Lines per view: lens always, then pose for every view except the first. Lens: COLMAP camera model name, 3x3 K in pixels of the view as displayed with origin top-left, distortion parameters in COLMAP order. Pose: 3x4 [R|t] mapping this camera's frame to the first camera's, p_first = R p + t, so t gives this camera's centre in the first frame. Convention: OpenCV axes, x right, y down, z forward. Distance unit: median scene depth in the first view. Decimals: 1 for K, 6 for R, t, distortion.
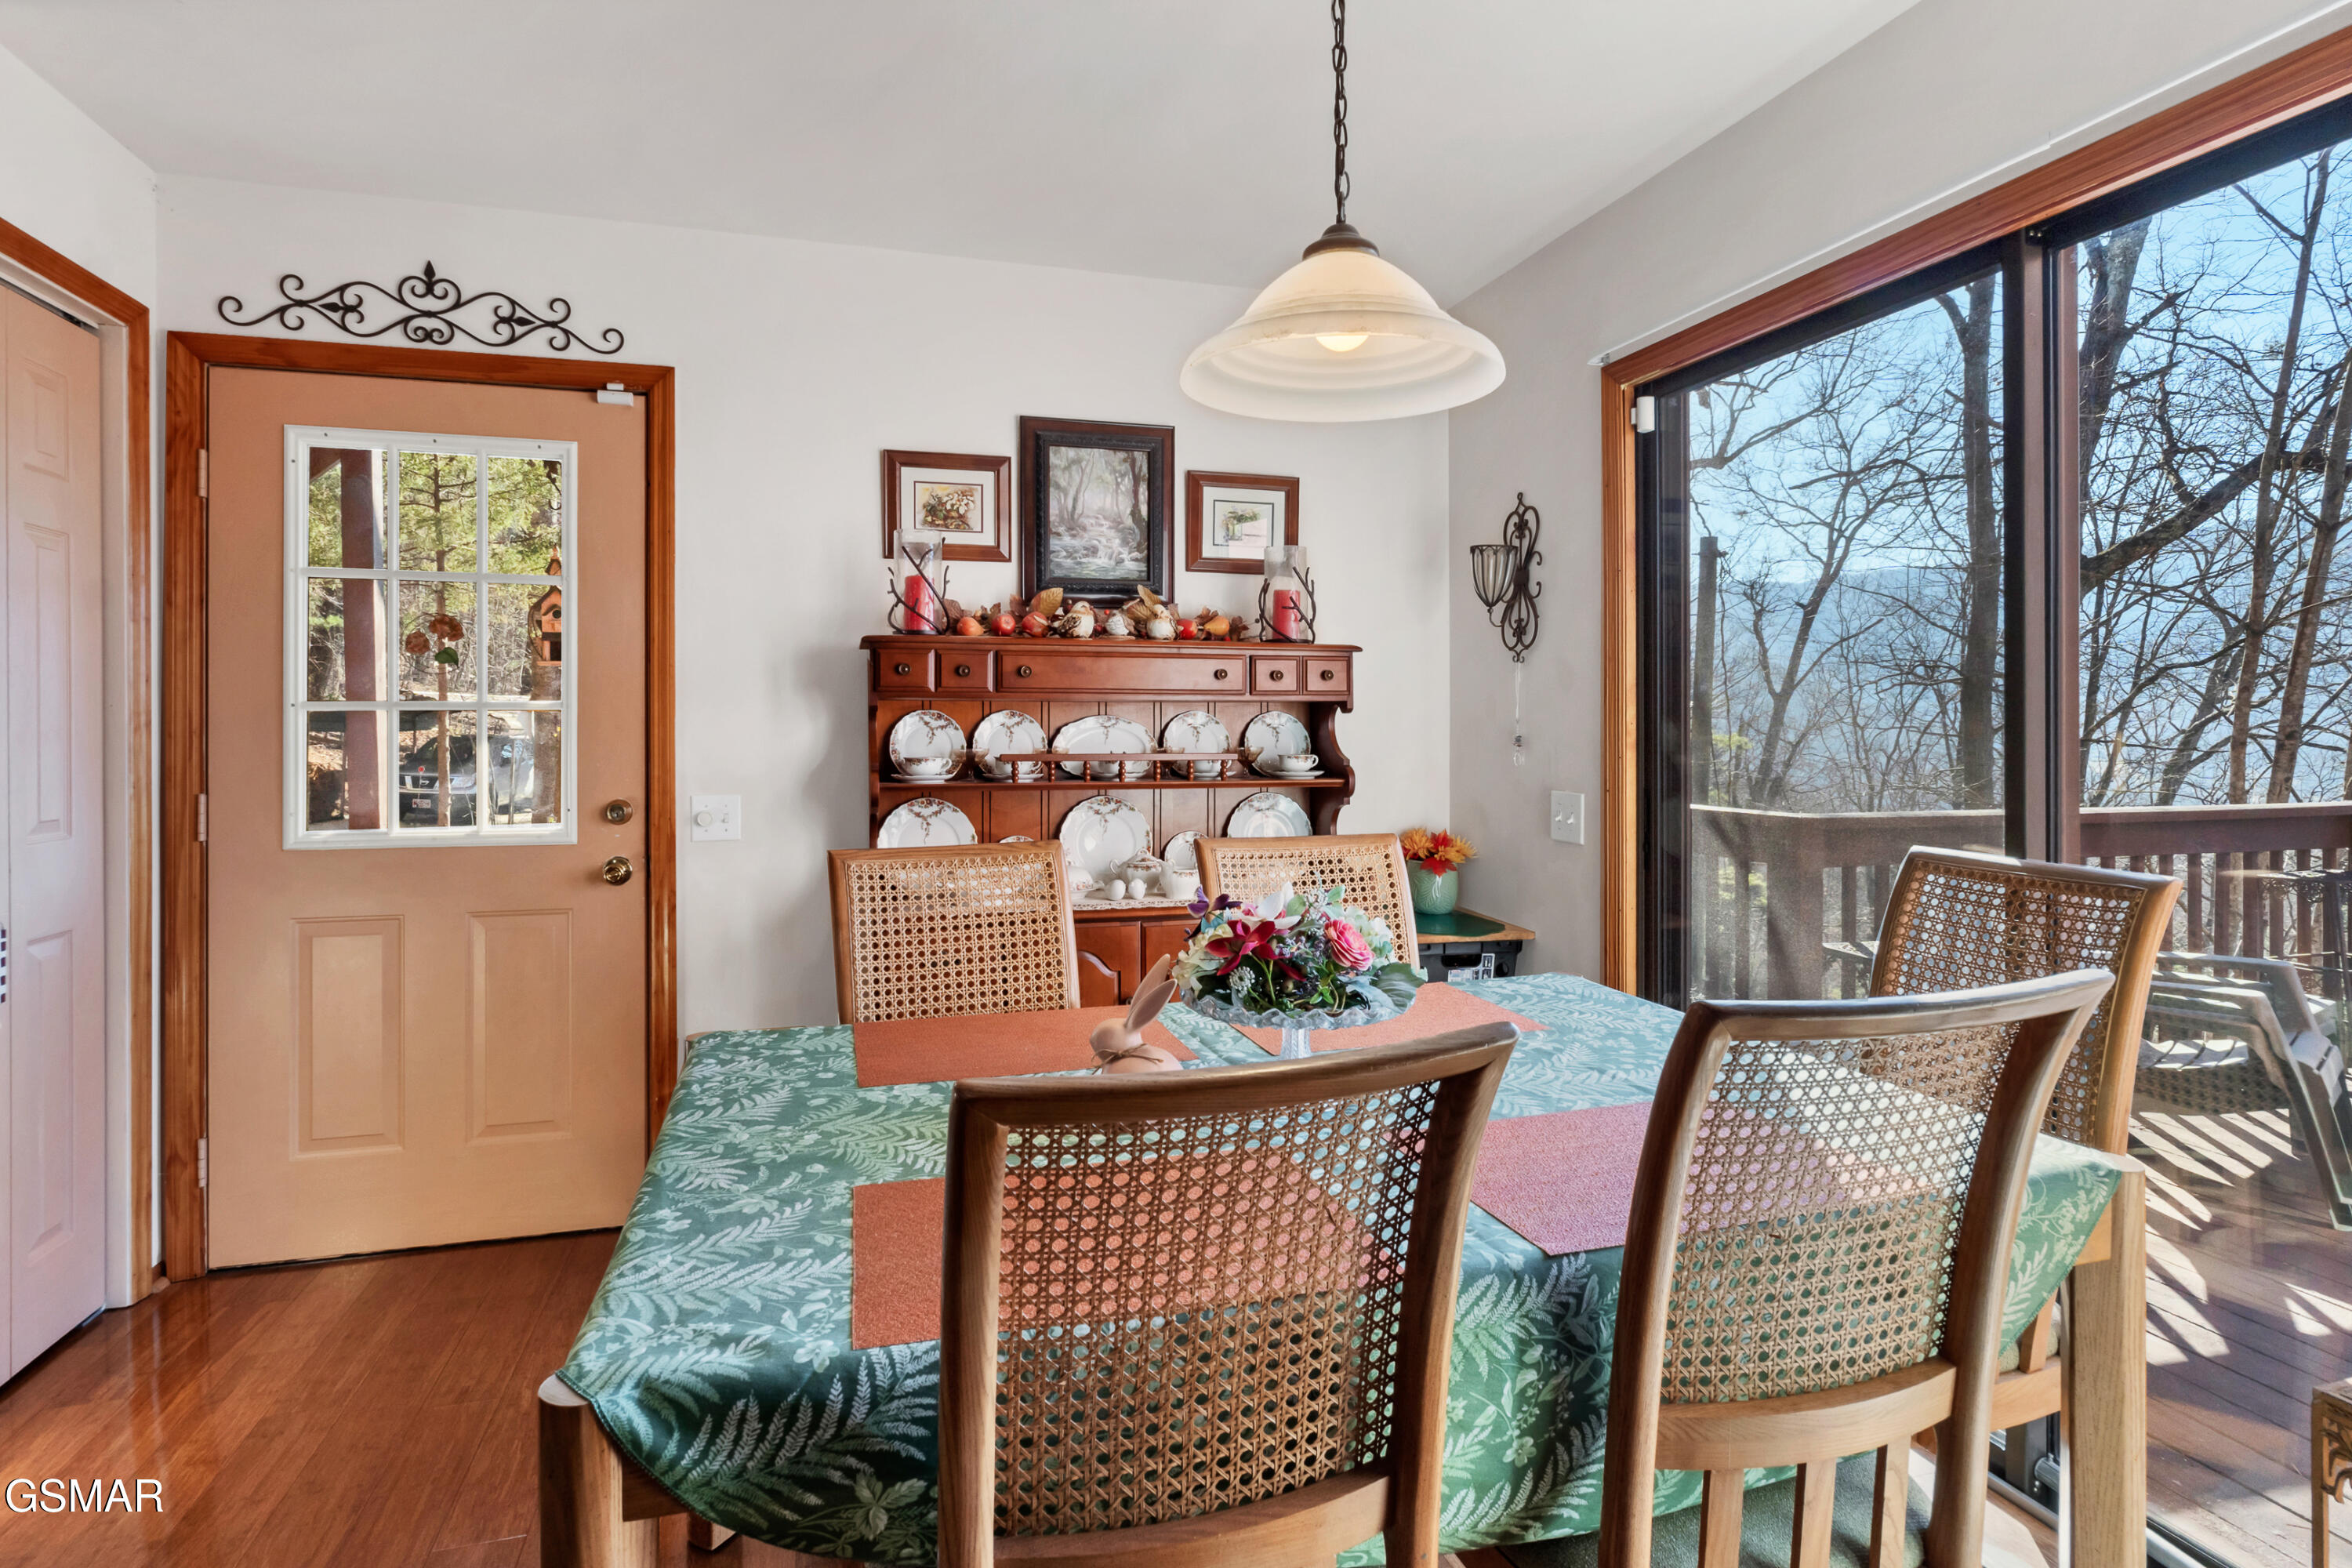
lens RADIAL K [[1204.0, 0, 1174.6], [0, 1204.0, 756.3], [0, 0, 1]] dist [-0.002211, -0.000044]
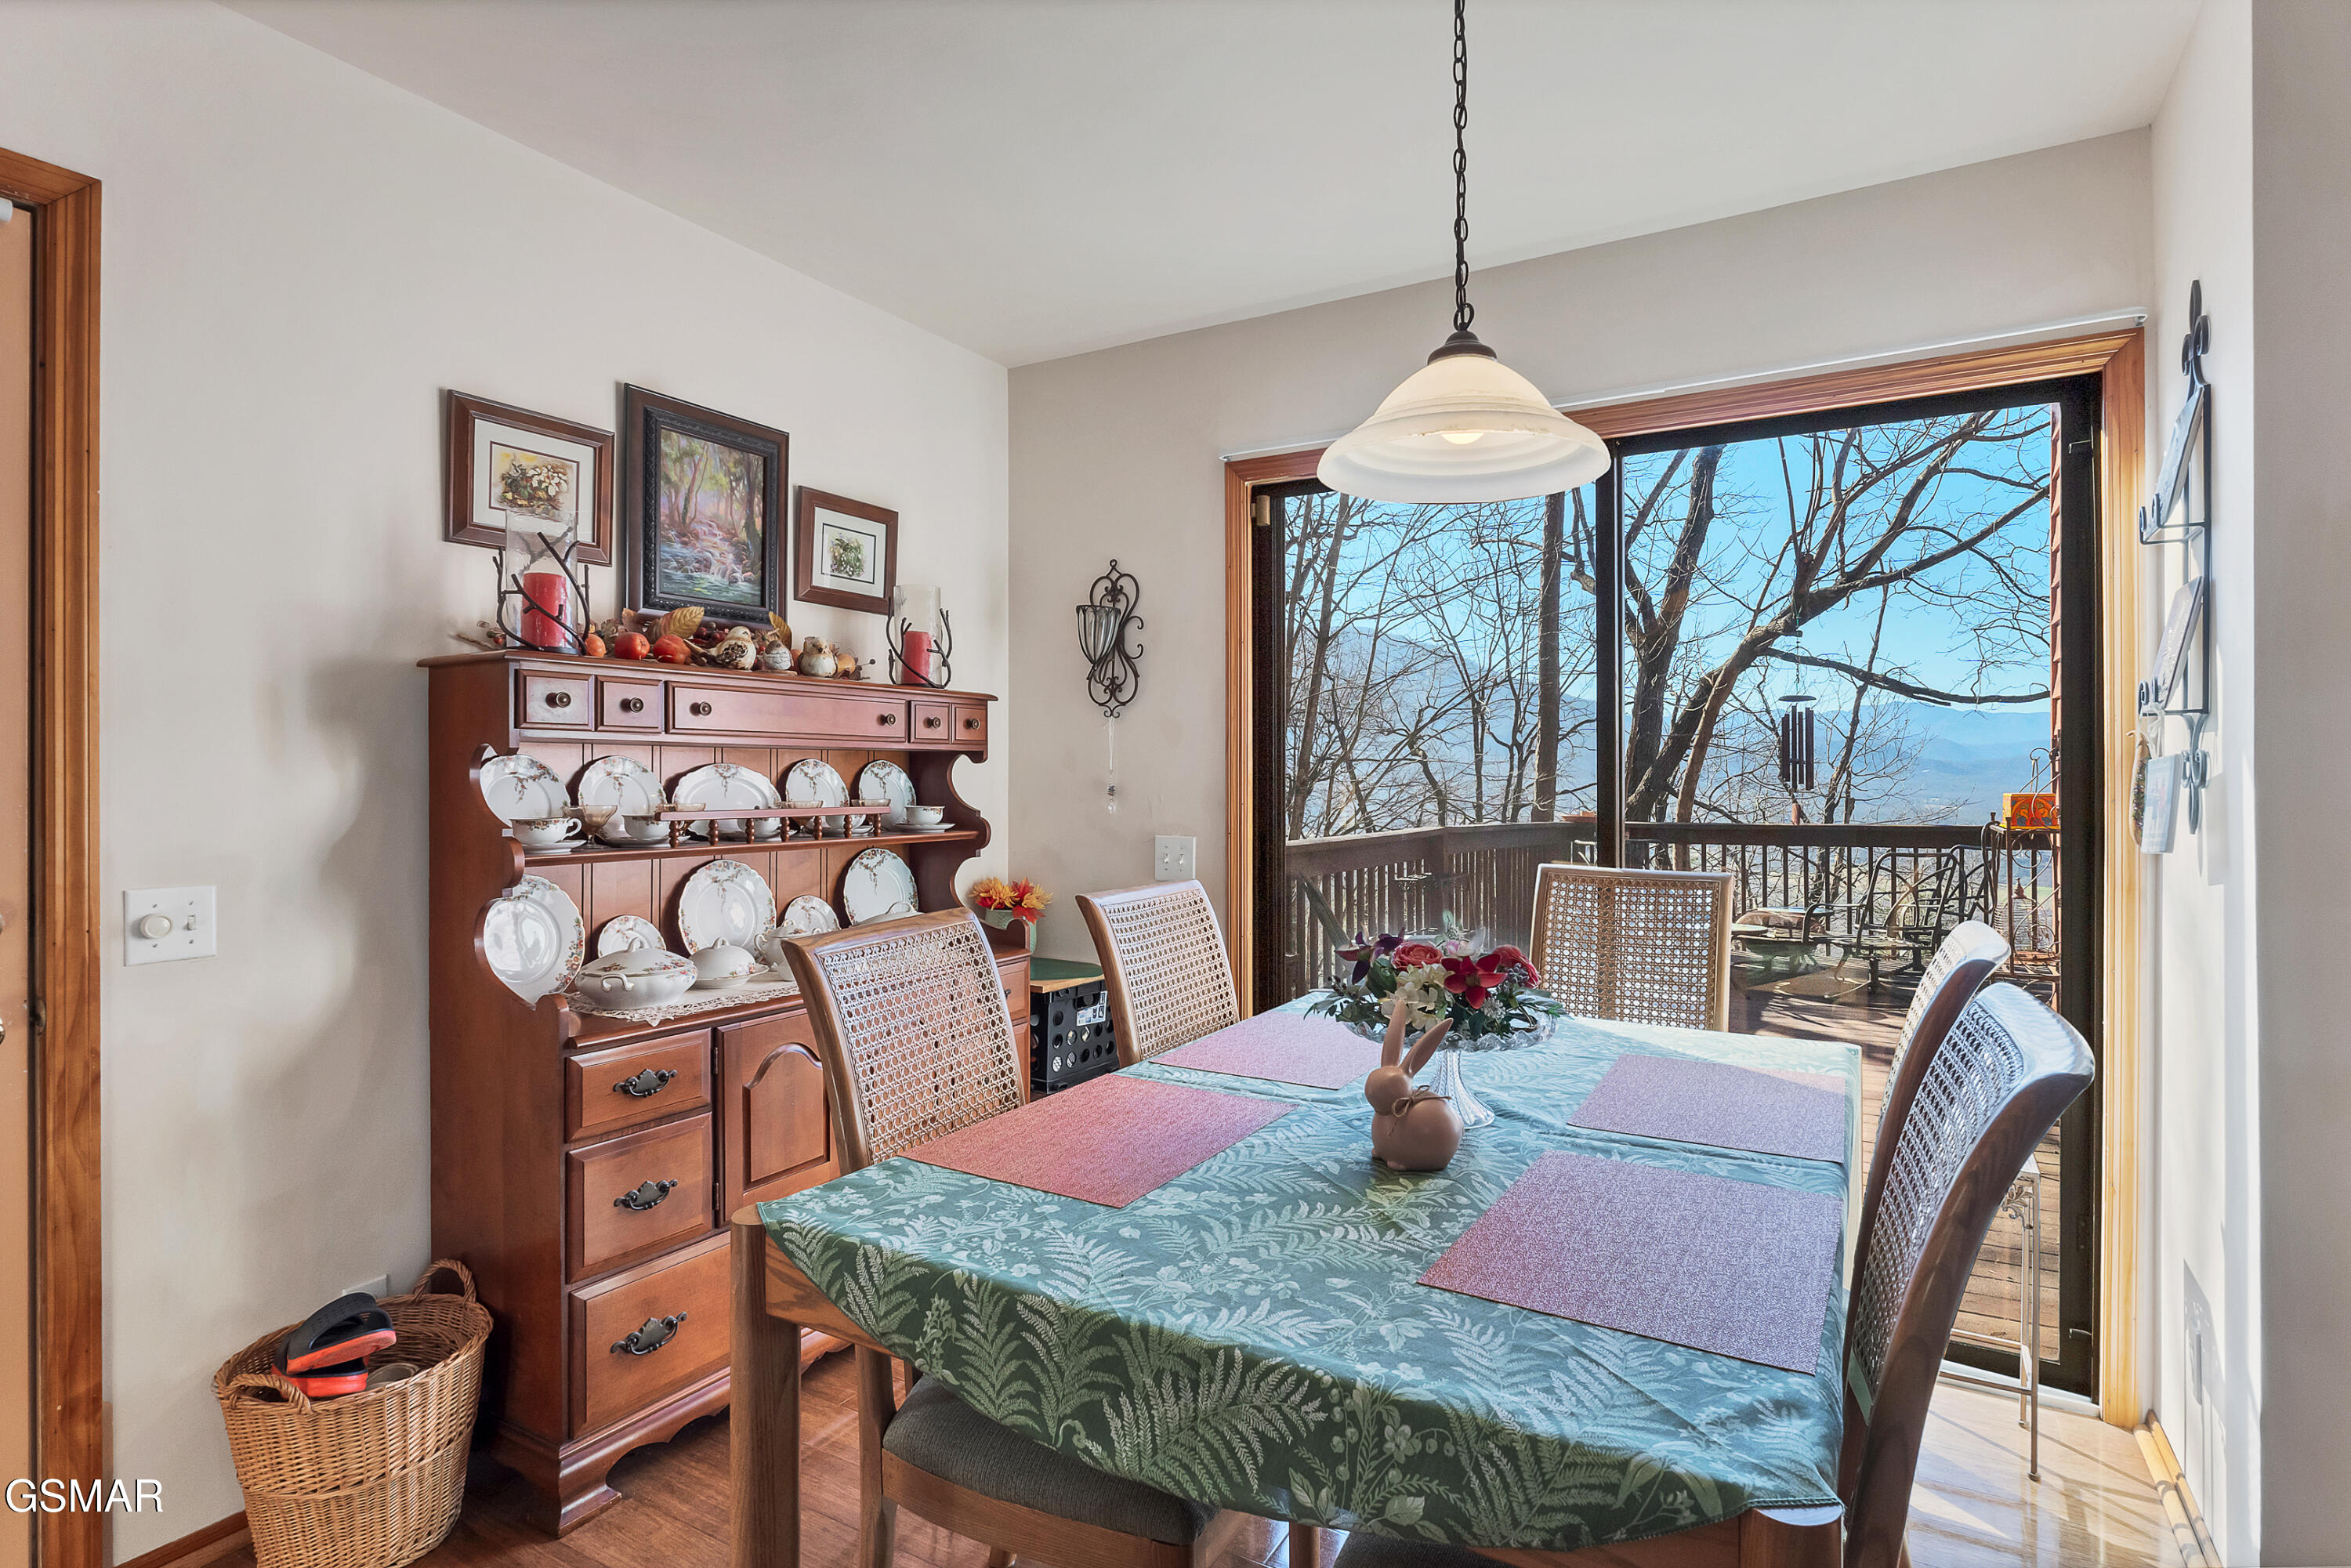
lens RADIAL K [[1208.3, 0, 1167.9], [0, 1208.3, 787.3], [0, 0, 1]] dist [-0.002965, 0.000030]
pose [[0.724193, -0.005075, 0.689579, -0.419291], [0.016535, 0.999813, -0.010007, -0.004327], [-0.689399, 0.018649, 0.724141, 0.187882]]
